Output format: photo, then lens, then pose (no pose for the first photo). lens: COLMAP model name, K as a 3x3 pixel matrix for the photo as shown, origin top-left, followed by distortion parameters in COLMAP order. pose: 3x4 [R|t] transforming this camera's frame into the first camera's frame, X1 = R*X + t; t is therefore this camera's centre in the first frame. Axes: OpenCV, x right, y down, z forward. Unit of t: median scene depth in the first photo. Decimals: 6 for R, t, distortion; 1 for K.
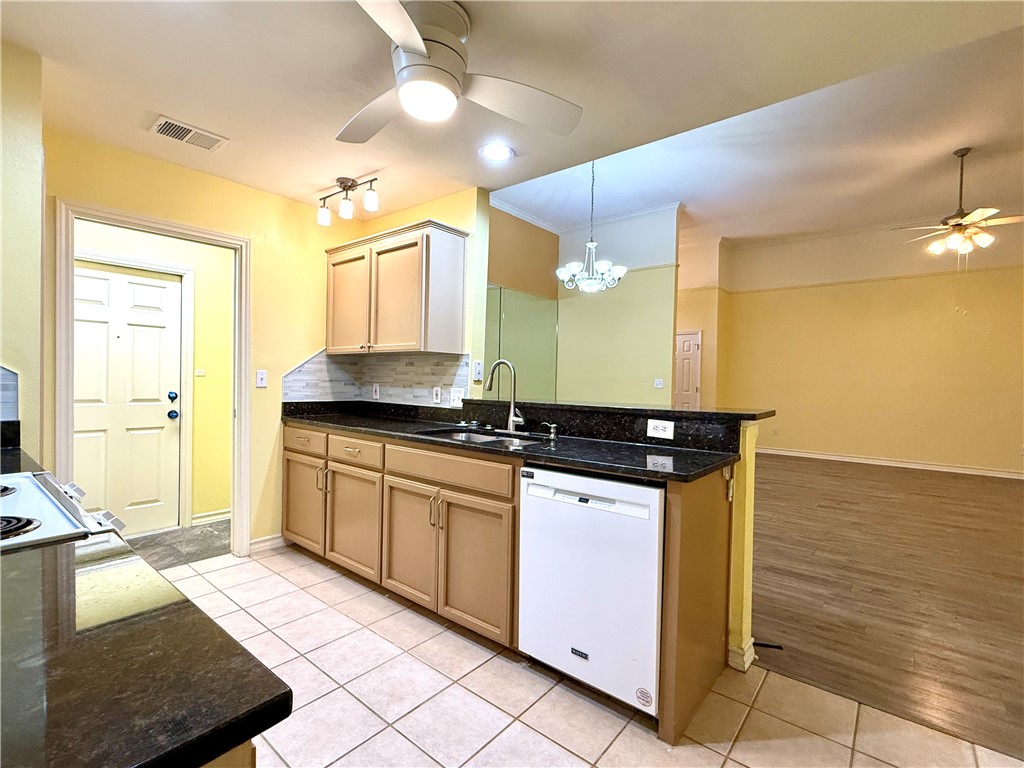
lens RADIAL K [[474.2, 0, 510.1], [0, 474.2, 385.3], [0, 0, 1]] dist [-0.000711, -0.000137]
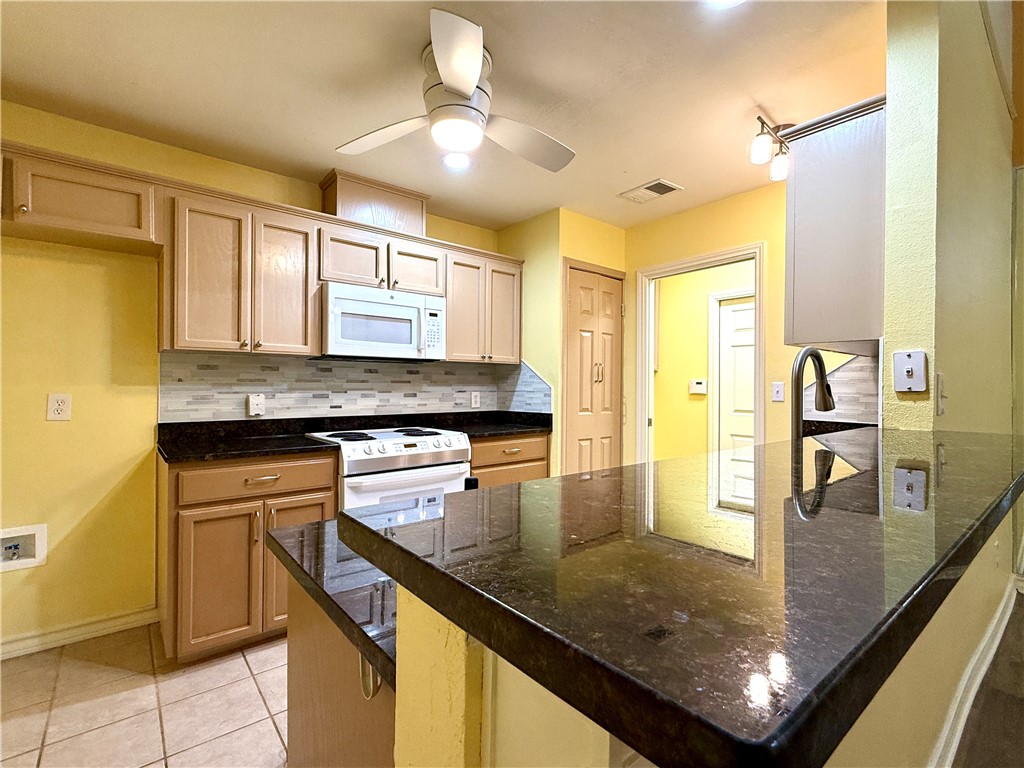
lens RADIAL K [[474.2, 0, 513.4], [0, 474.2, 387.5], [0, 0, 1]] dist [-0.000711, -0.000137]
pose [[-0.185766, -0.015900, -0.982465, 0.452121], [-0.021986, 0.999686, -0.012022, -0.000229], [0.982348, 0.019367, -0.186058, 0.693838]]
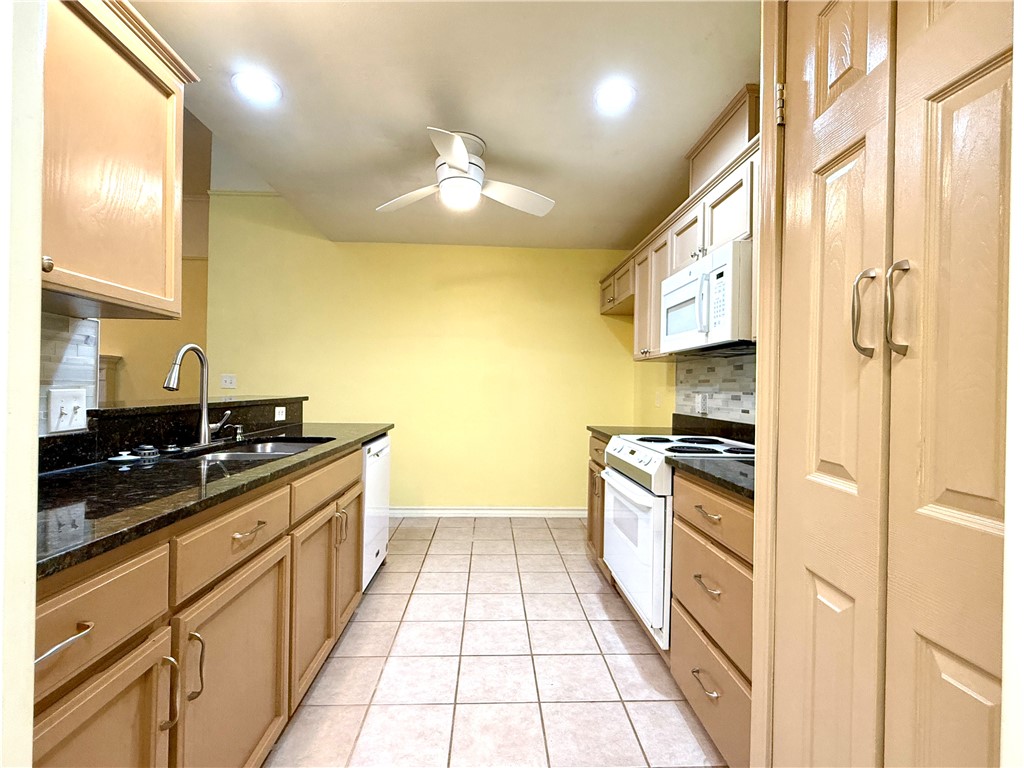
lens RADIAL K [[472.7, 0, 512.7], [0, 472.7, 384.3], [0, 0, 1]] dist [-0.001065, -0.000149]
pose [[-0.676556, -0.026667, 0.735908, -0.730104], [-0.020700, 0.999638, 0.017193, -0.015362], [-0.736100, -0.003602, -0.676863, 0.980639]]
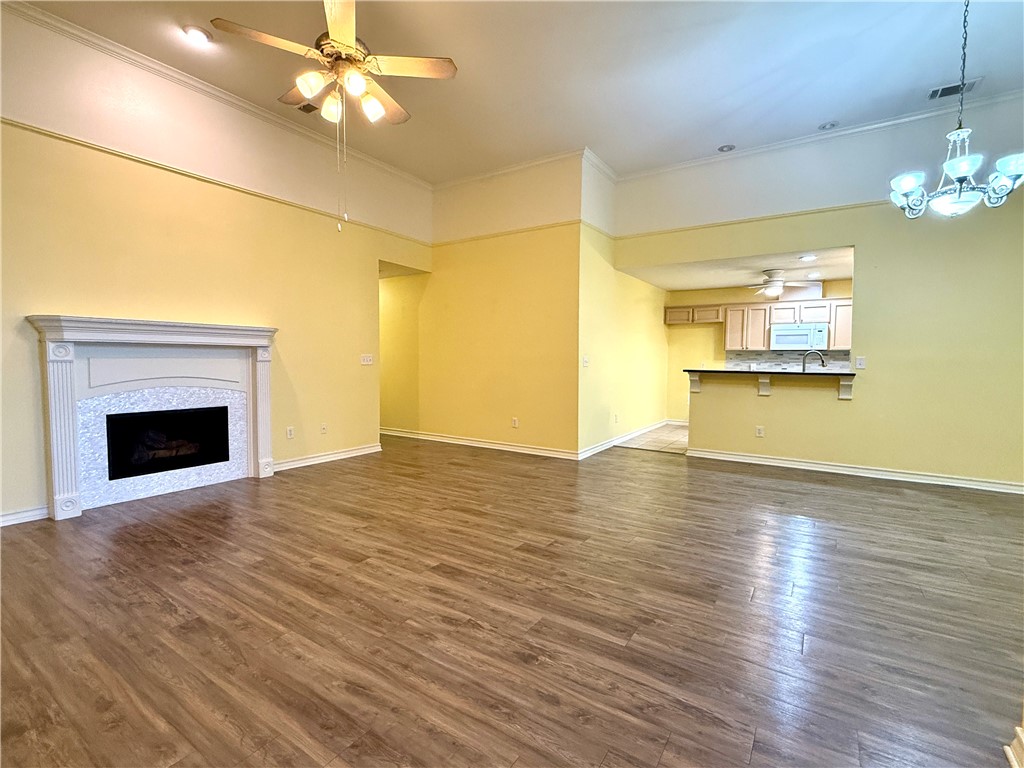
lens RADIAL K [[474.2, 0, 510.8], [0, 474.2, 386.2], [0, 0, 1]] dist [-0.000711, -0.000137]
pose [[-0.994430, -0.019120, -0.103651, 1.258626], [-0.026511, 0.997167, 0.070400, -0.011031], [0.102012, 0.072755, -0.992119, 2.485914]]
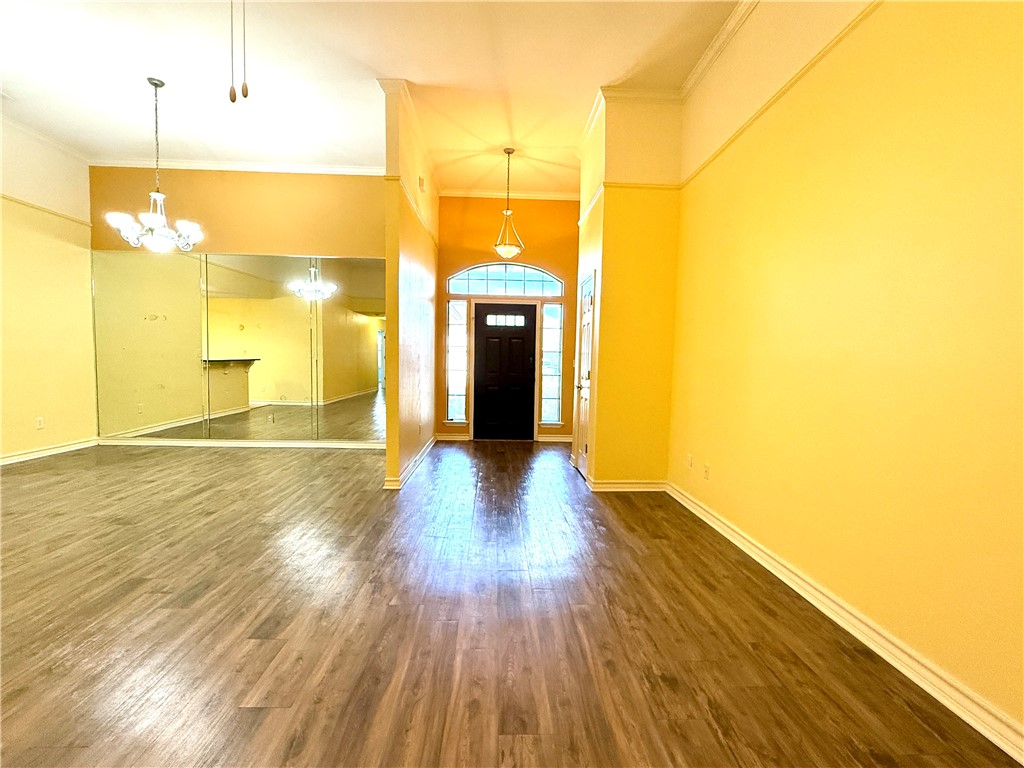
lens RADIAL K [[474.2, 0, 513.1], [0, 474.2, 385.2], [0, 0, 1]] dist [-0.000711, -0.000137]
pose [[0.664112, 0.033763, -0.746870, 2.002865], [-0.018674, 0.999417, 0.028575, 0.017212], [0.747400, -0.005029, 0.664356, 1.451637]]
